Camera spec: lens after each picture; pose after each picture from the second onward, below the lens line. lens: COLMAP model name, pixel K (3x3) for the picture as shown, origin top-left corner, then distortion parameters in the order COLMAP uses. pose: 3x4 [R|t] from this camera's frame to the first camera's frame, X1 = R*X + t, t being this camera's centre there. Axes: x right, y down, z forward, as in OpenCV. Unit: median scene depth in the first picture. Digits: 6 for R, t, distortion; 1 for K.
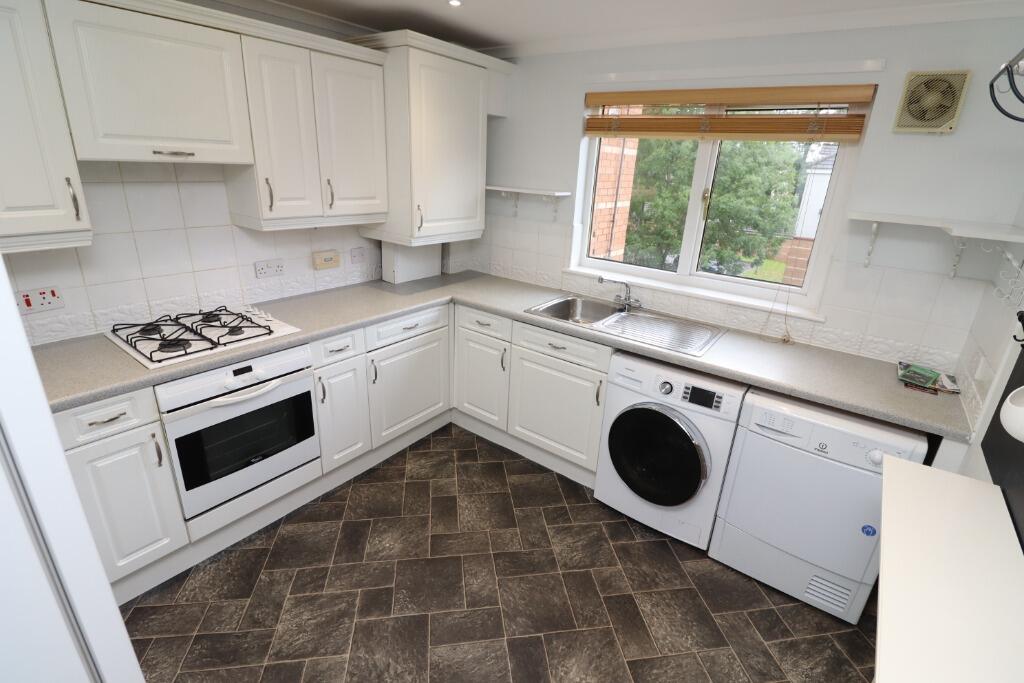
lens RADIAL K [[476.4, 0, 512.0], [0, 476.4, 341.5], [0, 0, 1]] dist [-0.022569, -0.000363]
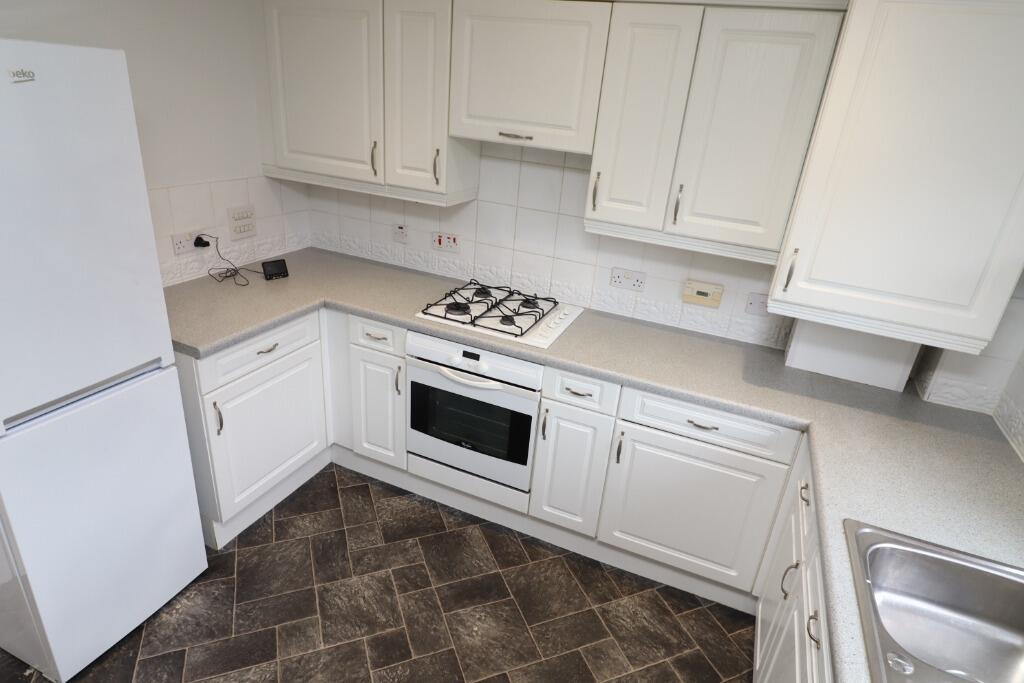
lens RADIAL K [[559.5, 0, 513.2], [0, 559.5, 338.8], [0, 0, 1]] dist [0.002231, -0.000273]
pose [[0.240954, 0.358081, -0.902064, 0.406193], [-0.409615, 0.880133, 0.239961, -0.237110], [0.879862, 0.311679, 0.358747, 0.545816]]
